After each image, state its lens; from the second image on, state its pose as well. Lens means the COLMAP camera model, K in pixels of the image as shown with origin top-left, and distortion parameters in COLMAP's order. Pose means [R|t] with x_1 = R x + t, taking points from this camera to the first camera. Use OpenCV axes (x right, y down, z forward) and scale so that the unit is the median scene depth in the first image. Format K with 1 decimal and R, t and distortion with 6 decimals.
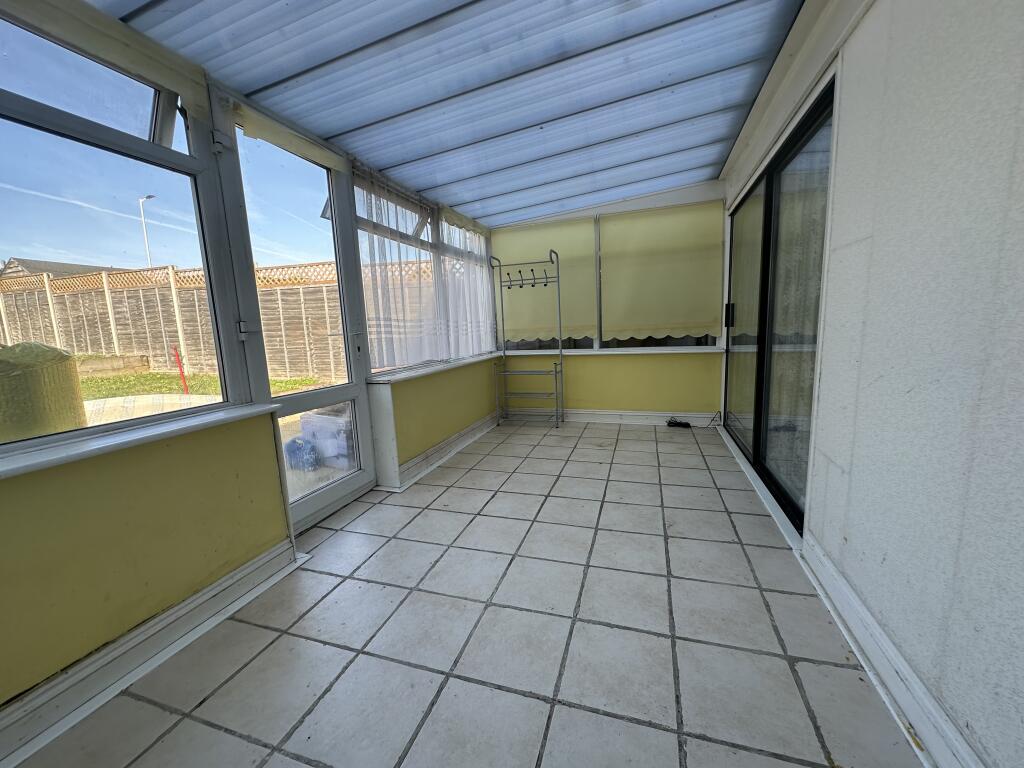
lens RADIAL K [[407.0, 0, 514.9], [0, 407.0, 387.1], [0, 0, 1]] dist [0.001807, 0.000072]
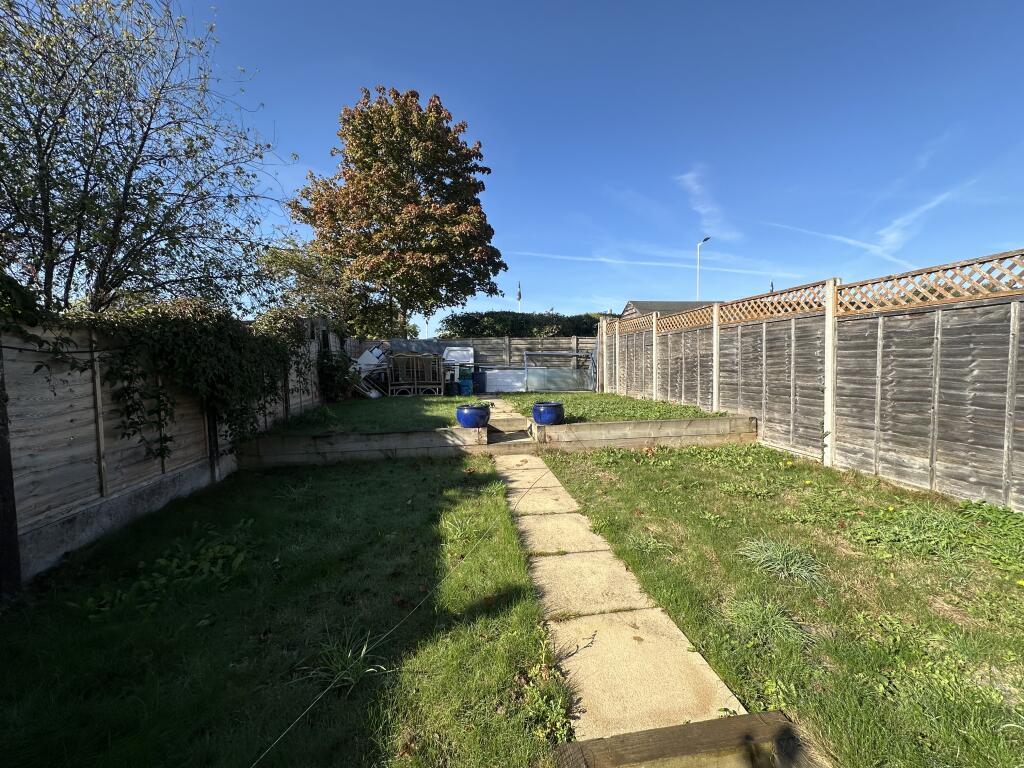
lens RADIAL K [[407.0, 0, 512.7], [0, 407.0, 386.3], [0, 0, 1]] dist [0.001807, 0.000072]
pose [[0.449615, 0.074426, -0.890116, -0.480672], [-0.131827, 0.991139, 0.016285, -0.086834], [0.883441, 0.110020, 0.455442, 0.316843]]
